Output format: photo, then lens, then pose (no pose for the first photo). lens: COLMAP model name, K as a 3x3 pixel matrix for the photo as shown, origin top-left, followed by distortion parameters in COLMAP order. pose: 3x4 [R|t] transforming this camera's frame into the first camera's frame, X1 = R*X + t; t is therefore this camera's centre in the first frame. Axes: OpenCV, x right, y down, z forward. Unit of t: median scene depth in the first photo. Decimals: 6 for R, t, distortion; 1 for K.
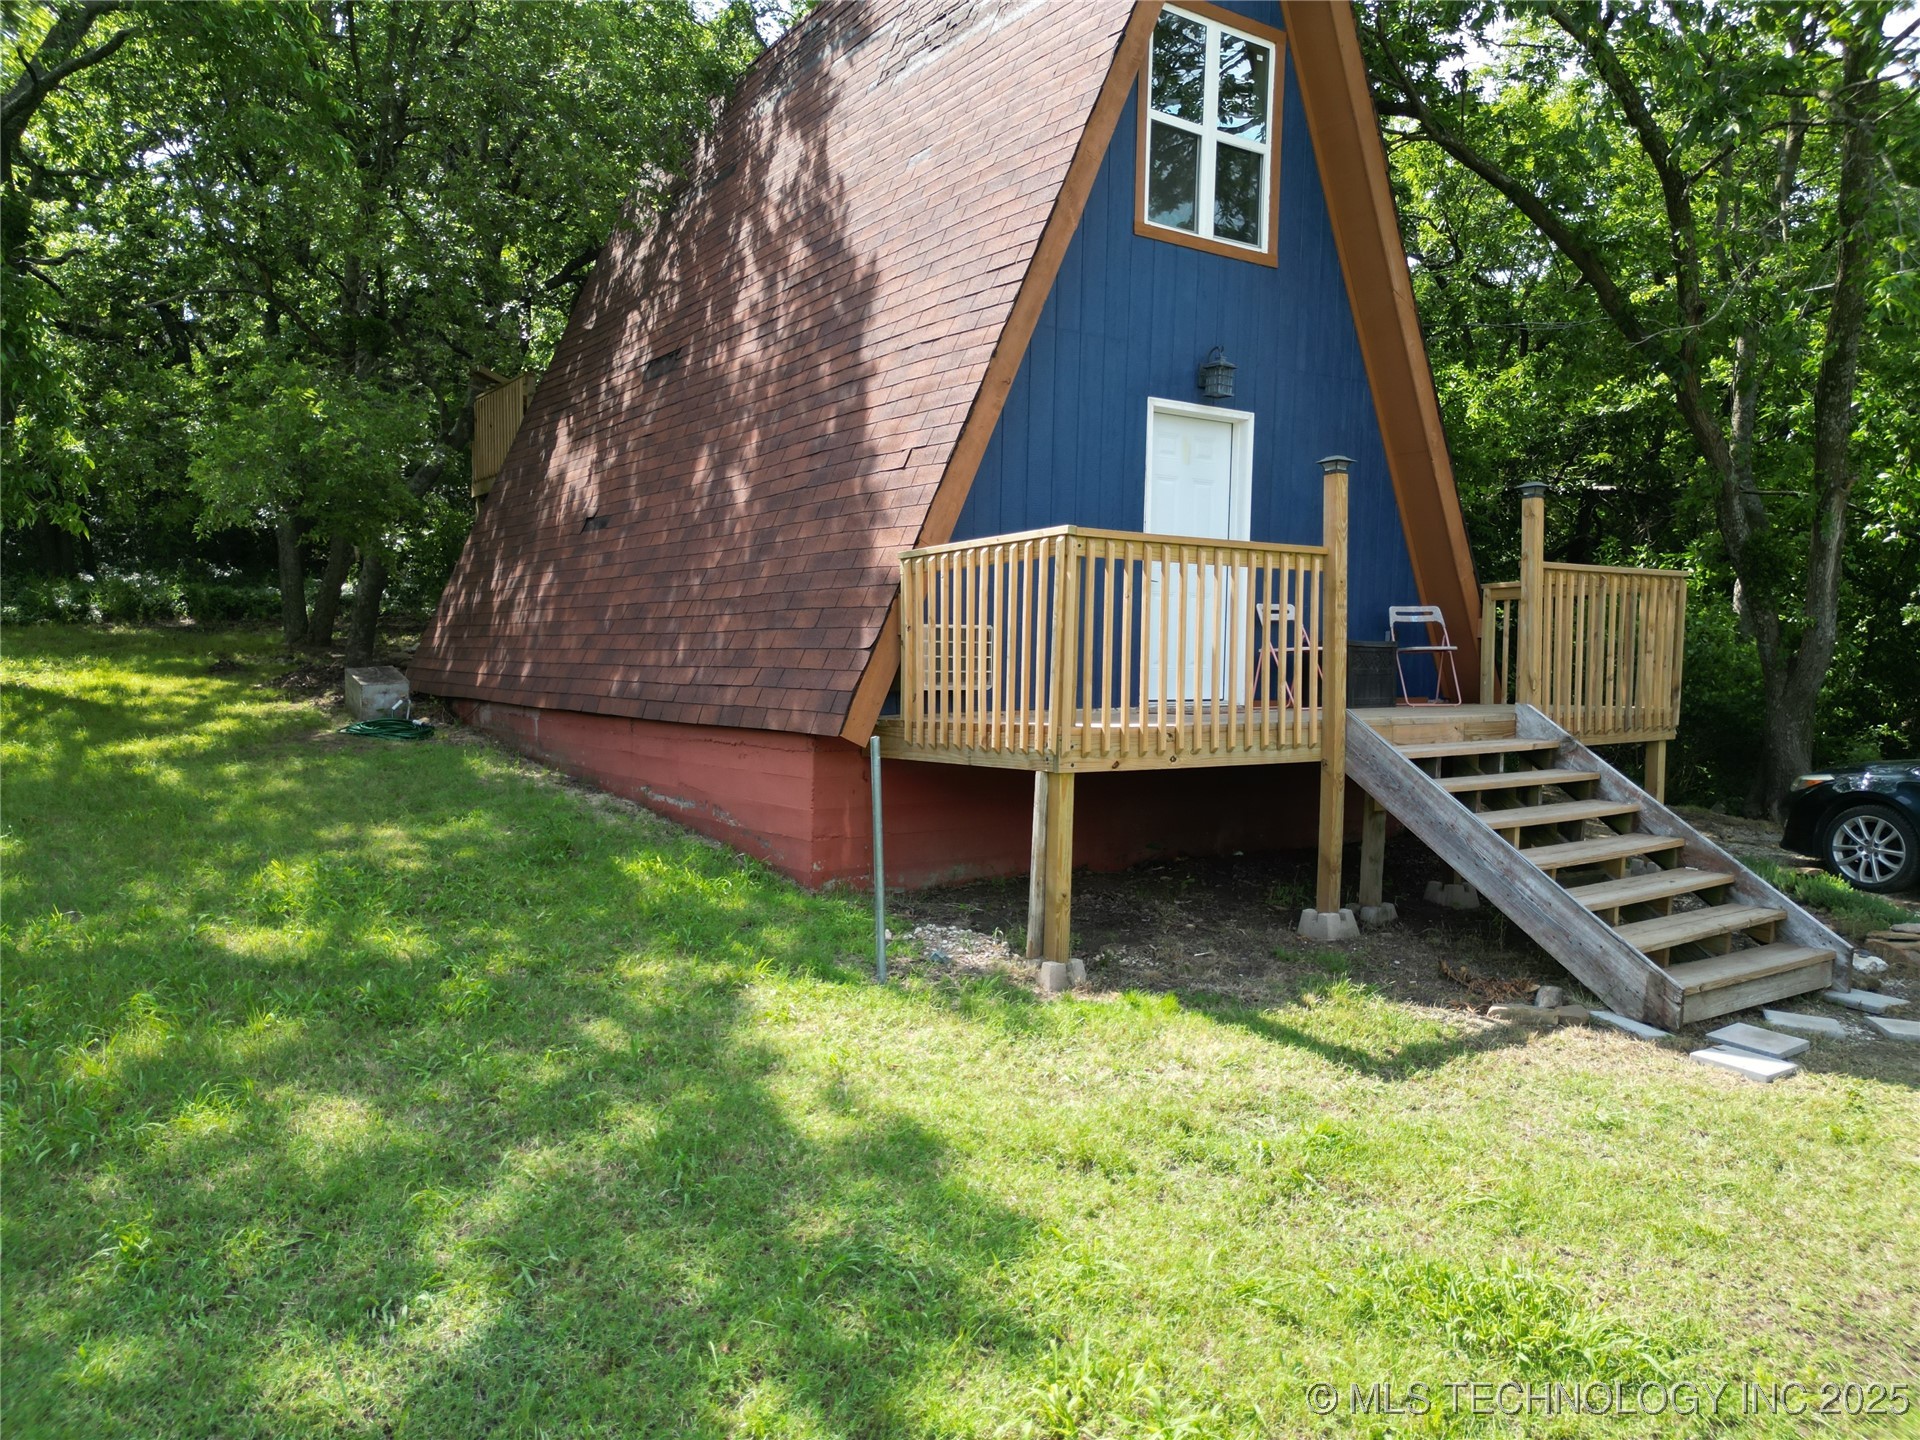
lens RADIAL K [[1338.5, 0, 960.0], [0, 1338.5, 720.0], [0, 0, 1]] dist [0.056411, -0.041087]
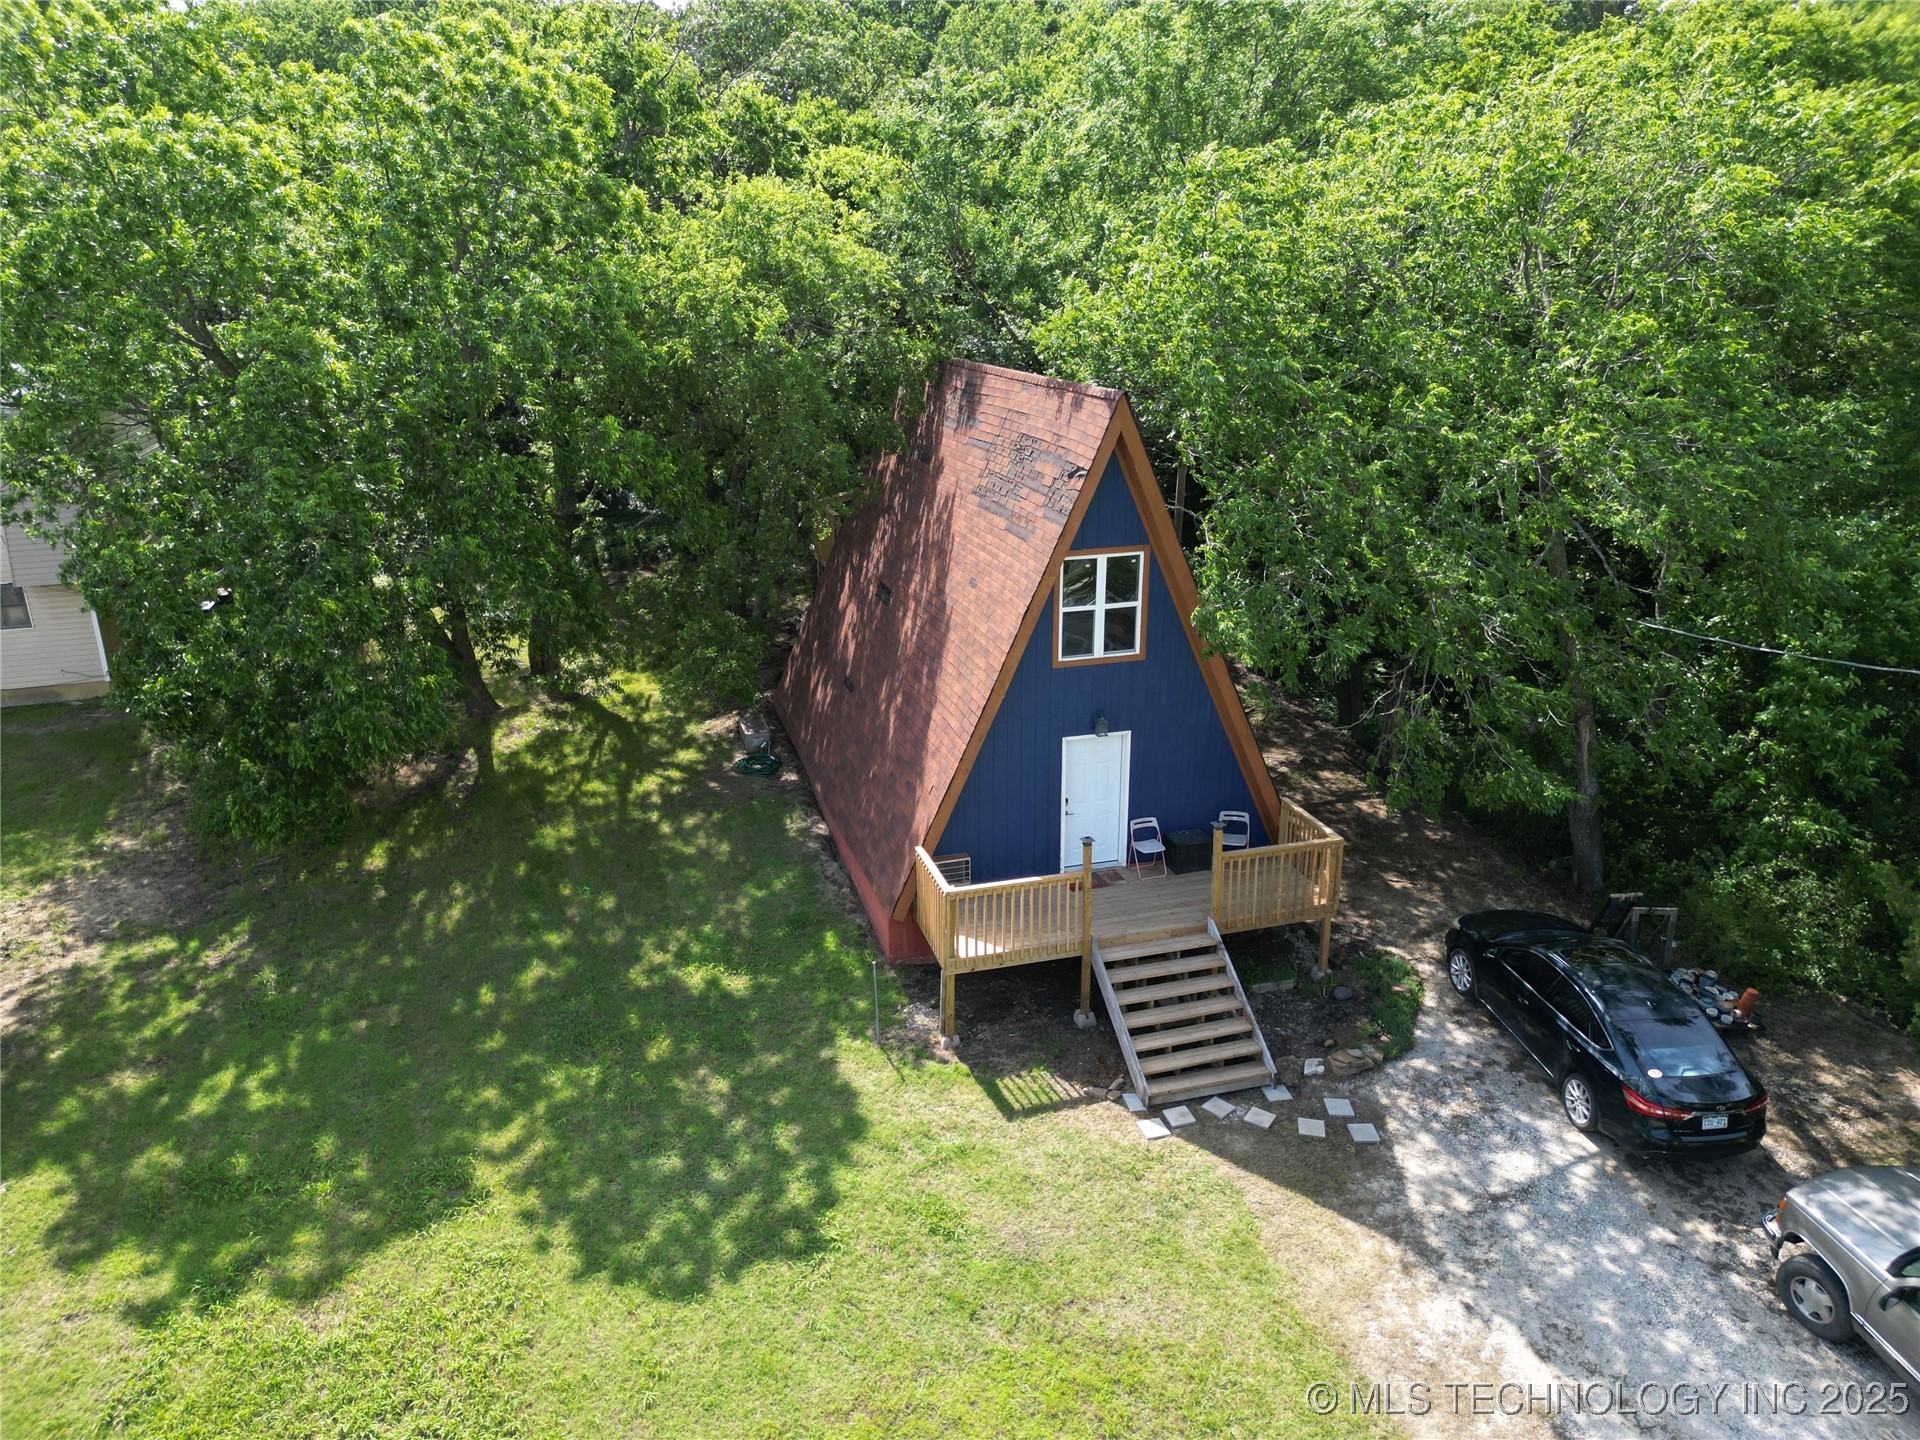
lens RADIAL K [[1338.5, 0, 960.0], [0, 1338.5, 720.0], [0, 0, 1]] dist [0.056411, -0.041087]
pose [[0.947622, 0.086739, -0.307389, 0.610574], [0.003697, 0.959375, 0.282111, -0.835467], [0.319372, -0.268471, 0.908804, -0.888125]]
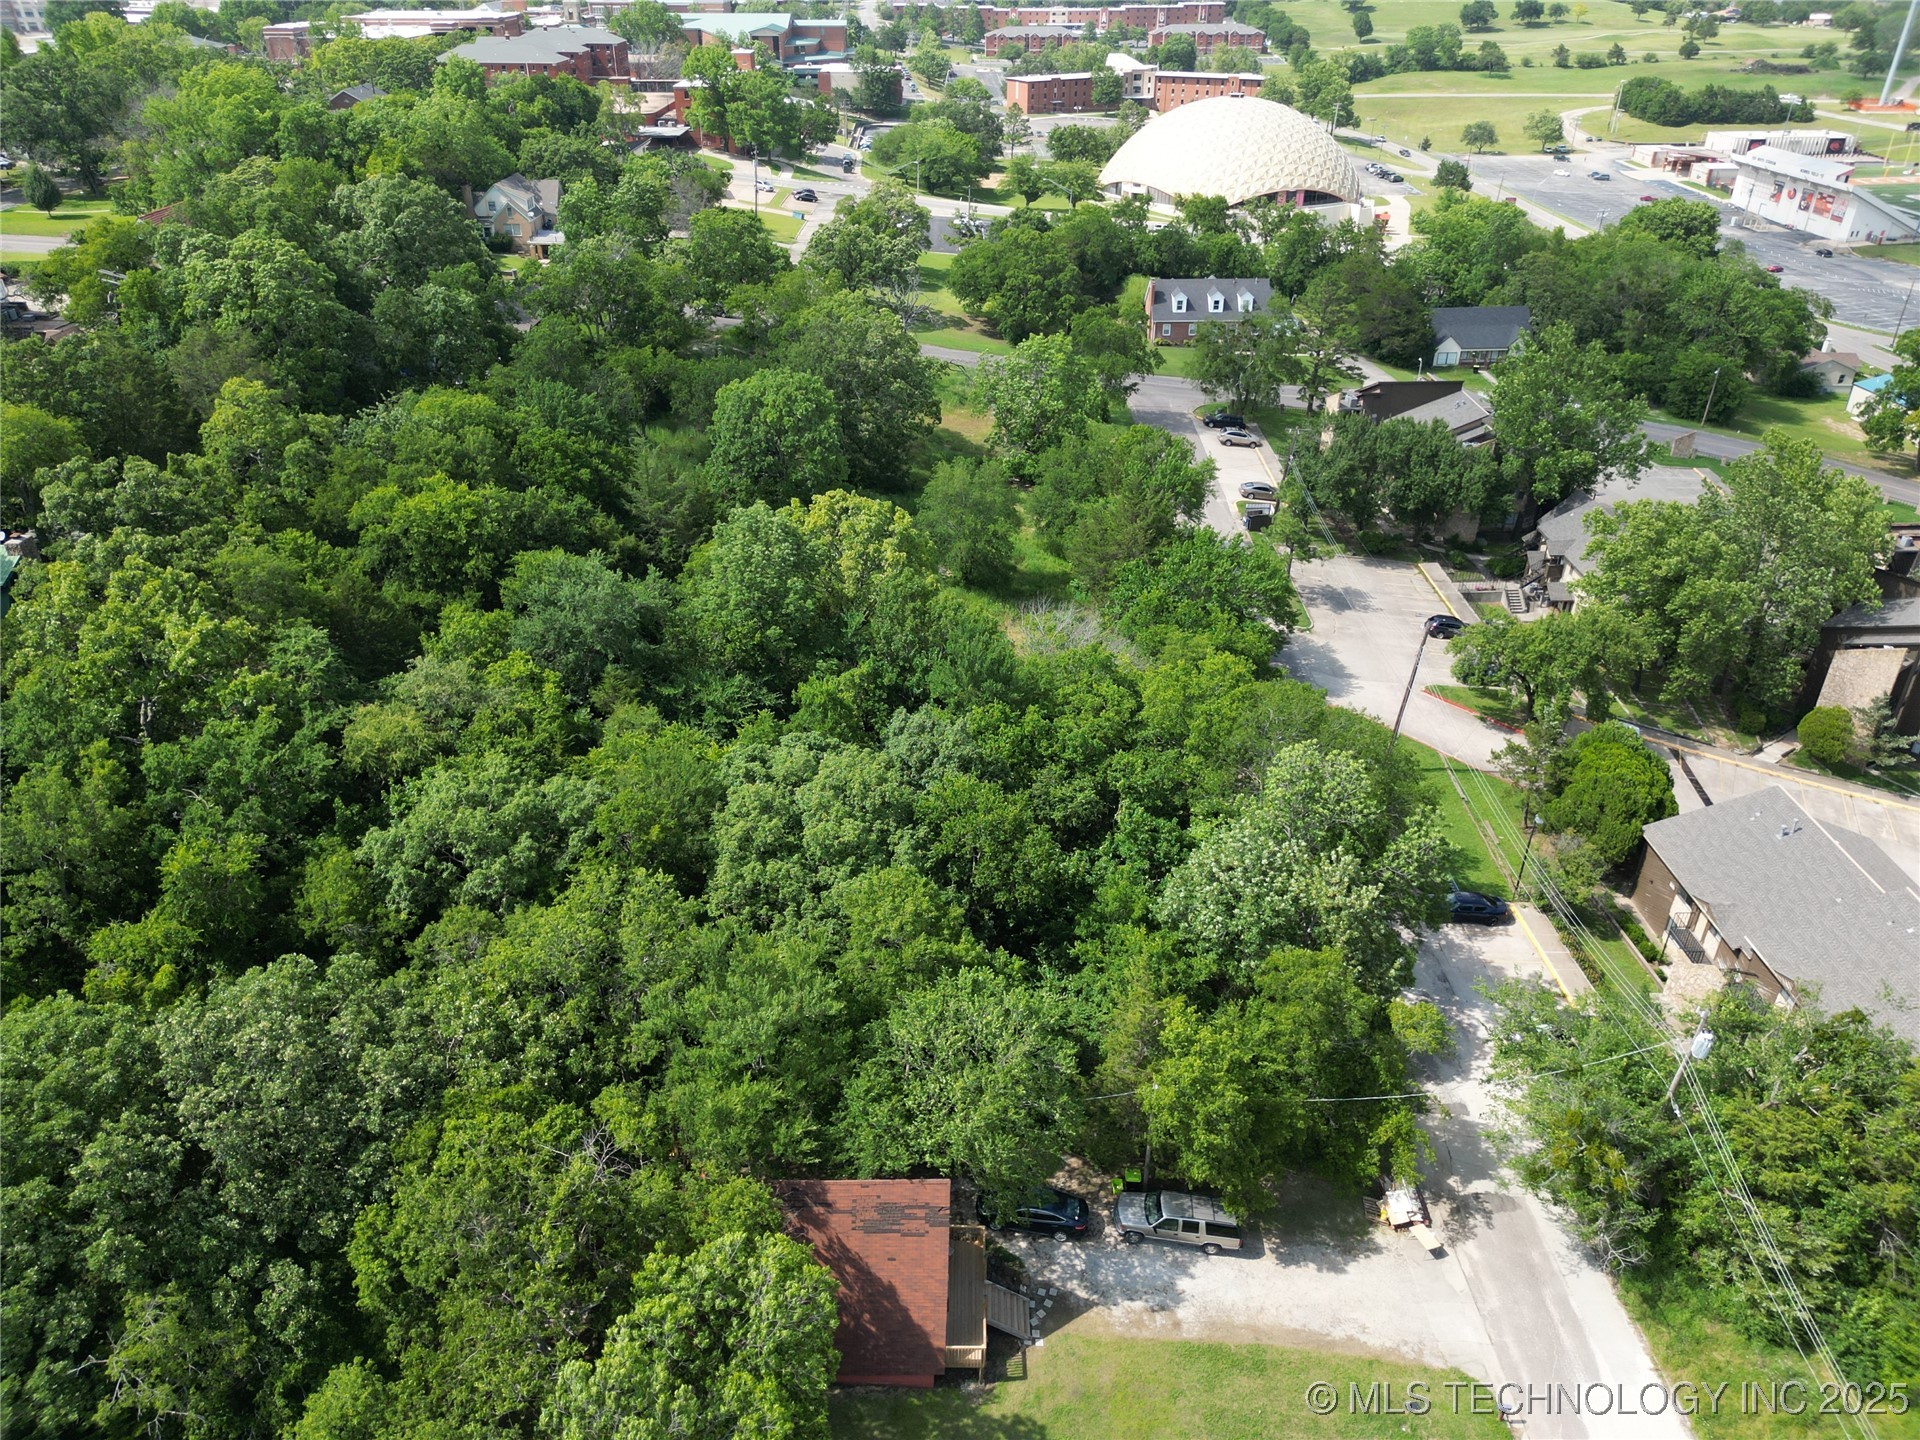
lens RADIAL K [[1338.5, 0, 960.0], [0, 1338.5, 720.0], [0, 0, 1]] dist [0.056411, -0.041087]
pose [[0.588704, -0.406654, 0.698613, -2.850261], [0.042364, 0.878581, 0.475711, -5.027666], [-0.807238, -0.250457, 0.534451, -1.556776]]
